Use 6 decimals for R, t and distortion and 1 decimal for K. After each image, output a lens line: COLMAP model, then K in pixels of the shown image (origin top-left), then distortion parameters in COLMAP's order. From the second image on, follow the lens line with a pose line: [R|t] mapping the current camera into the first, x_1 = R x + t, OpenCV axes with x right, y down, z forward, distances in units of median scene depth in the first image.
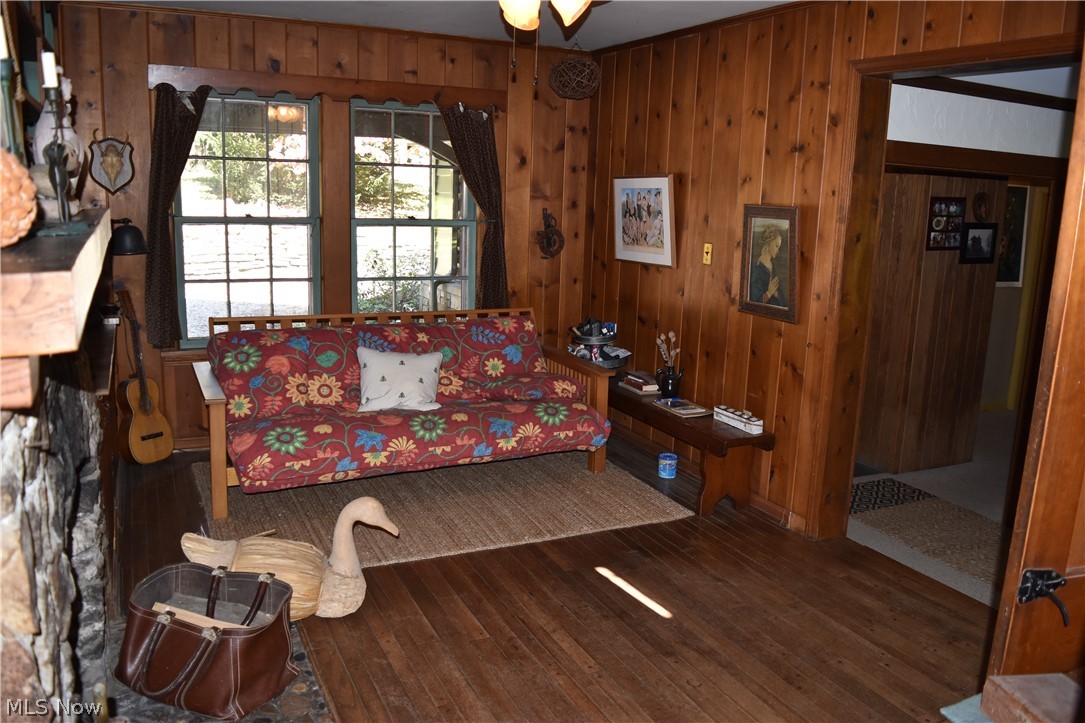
lens RADIAL K [[849.9, 0, 544.2], [0, 849.9, 360.6], [0, 0, 1]] dist [-0.097915, 0.027568]
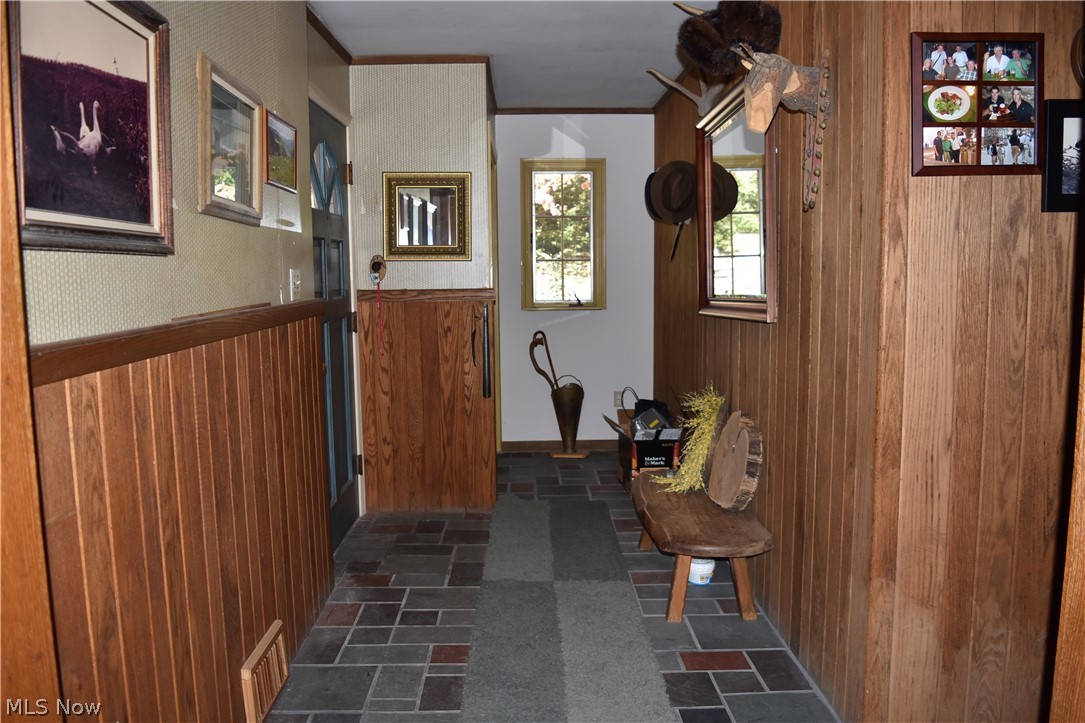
lens RADIAL K [[849.9, 0, 539.9], [0, 849.9, 365.4], [0, 0, 1]] dist [-0.097915, 0.027568]
pose [[0.904796, 0.002946, -0.425836, 0.461071], [-0.043566, 0.995370, -0.085682, -0.005900], [0.423612, 0.096076, 0.900734, 0.586944]]
